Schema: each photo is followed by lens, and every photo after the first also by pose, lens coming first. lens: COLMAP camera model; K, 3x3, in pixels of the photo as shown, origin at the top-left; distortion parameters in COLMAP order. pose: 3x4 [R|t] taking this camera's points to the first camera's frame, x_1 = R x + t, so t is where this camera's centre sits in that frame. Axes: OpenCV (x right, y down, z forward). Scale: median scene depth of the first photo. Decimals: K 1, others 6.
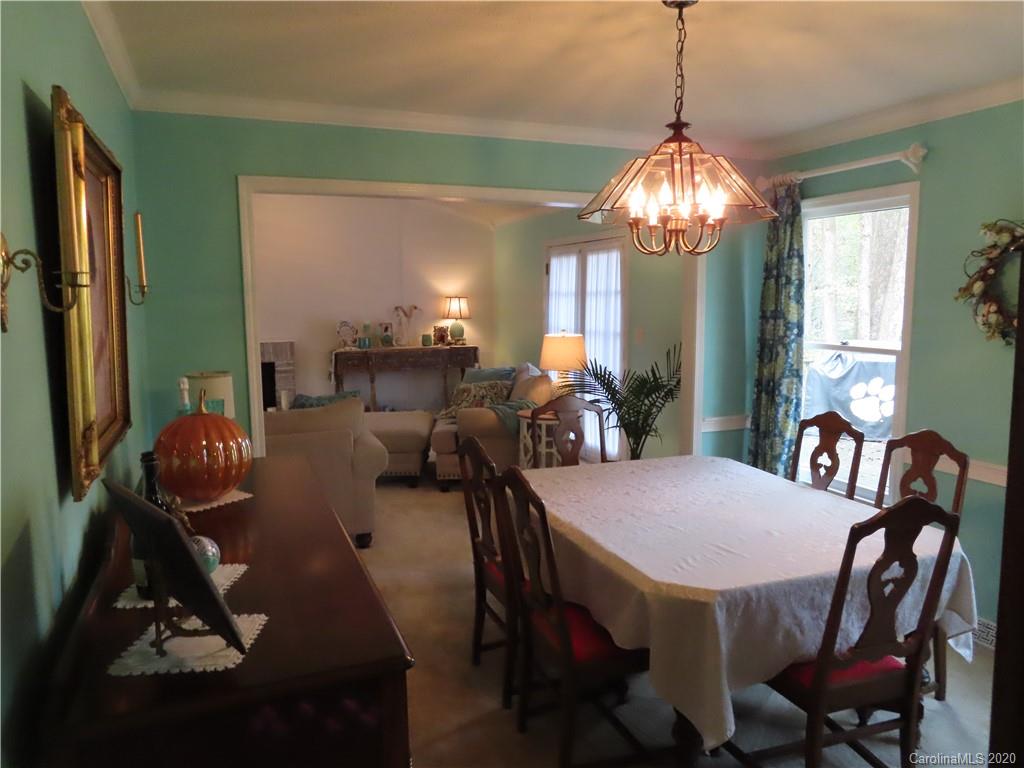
lens RADIAL K [[723.6, 0, 512.0], [0, 723.6, 384.0], [0, 0, 1]] dist [0.004435, 0.002283]
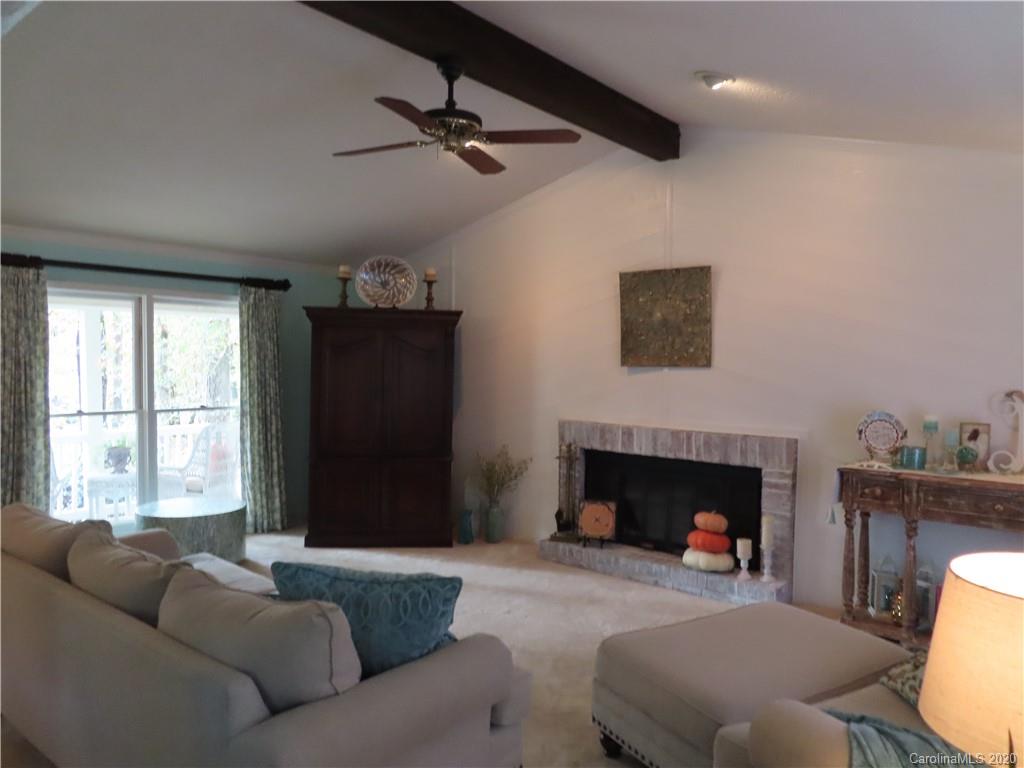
lens RADIAL K [[723.6, 0, 512.0], [0, 723.6, 384.0], [0, 0, 1]] dist [0.004435, 0.002283]
pose [[0.472918, 0.049205, -0.879731, 0.116618], [-0.121713, 0.992516, -0.009916, -0.069310], [0.872659, 0.111764, 0.475368, 0.499328]]
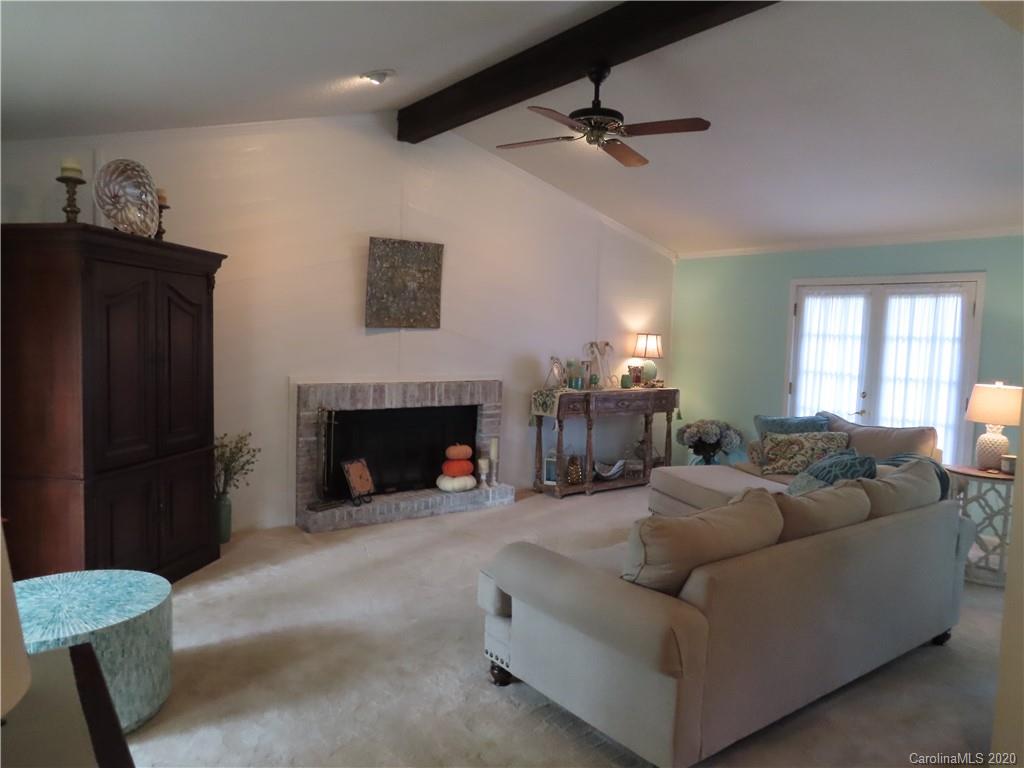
lens RADIAL K [[723.6, 0, 512.0], [0, 723.6, 384.0], [0, 0, 1]] dist [0.004435, 0.002283]
pose [[0.968121, 0.018255, 0.249816, -0.499179], [-0.007242, 0.998964, -0.044933, -0.016336], [-0.250377, 0.041691, 0.967250, 0.176796]]
